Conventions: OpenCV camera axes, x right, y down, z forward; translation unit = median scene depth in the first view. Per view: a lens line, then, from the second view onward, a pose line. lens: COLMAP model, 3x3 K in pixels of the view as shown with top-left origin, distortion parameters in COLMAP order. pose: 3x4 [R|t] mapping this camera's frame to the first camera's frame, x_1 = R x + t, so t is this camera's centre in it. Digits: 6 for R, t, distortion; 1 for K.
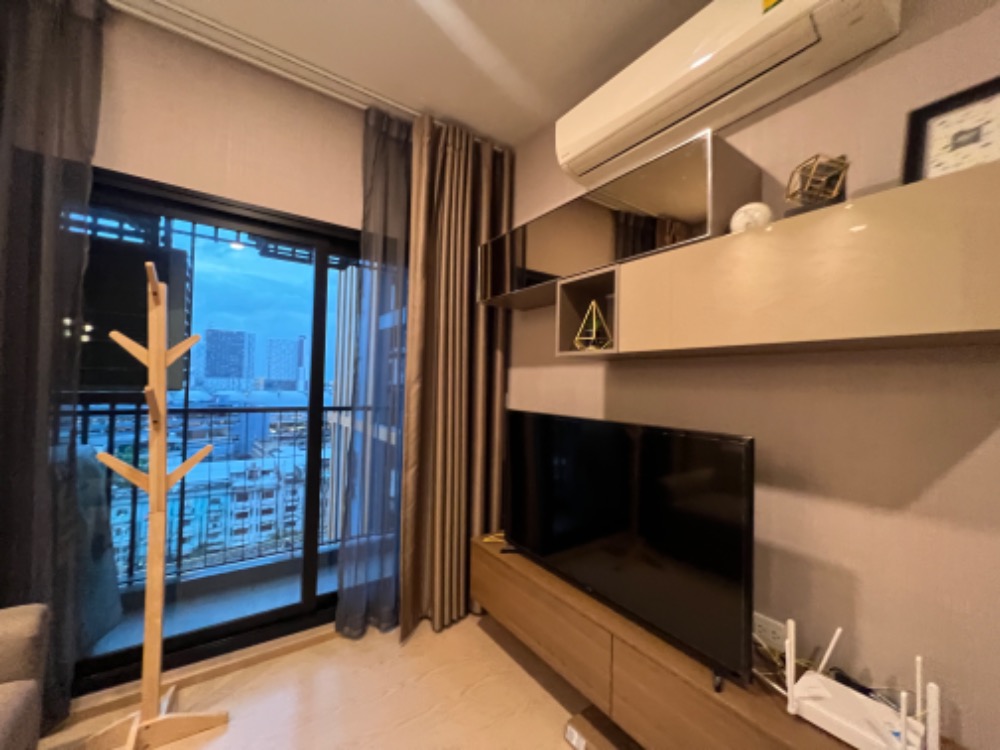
lens RADIAL K [[403.2, 0, 498.9], [0, 403.2, 376.7], [0, 0, 1]] dist [0.001703, 0.000442]
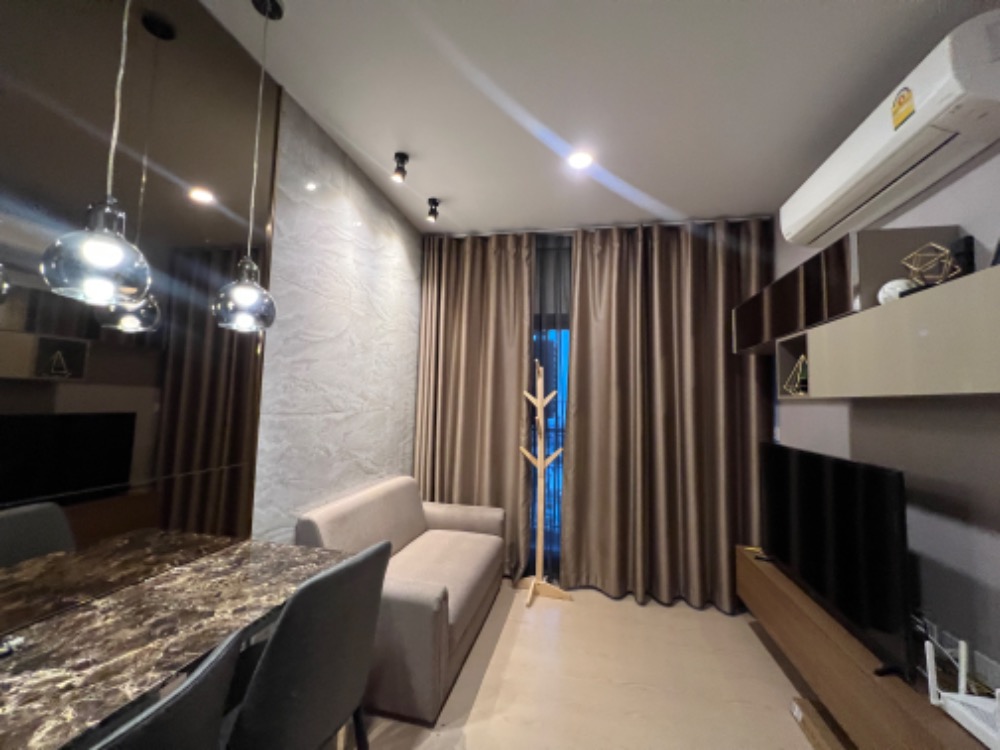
lens RADIAL K [[412.6, 0, 499.1], [0, 412.6, 367.9], [0, 0, 1]] dist [0.000239, -0.000187]
pose [[0.675108, -0.065437, -0.734811, 0.553951], [0.003554, 0.996335, -0.085462, -0.044875], [0.737711, 0.055085, 0.672866, -0.563287]]
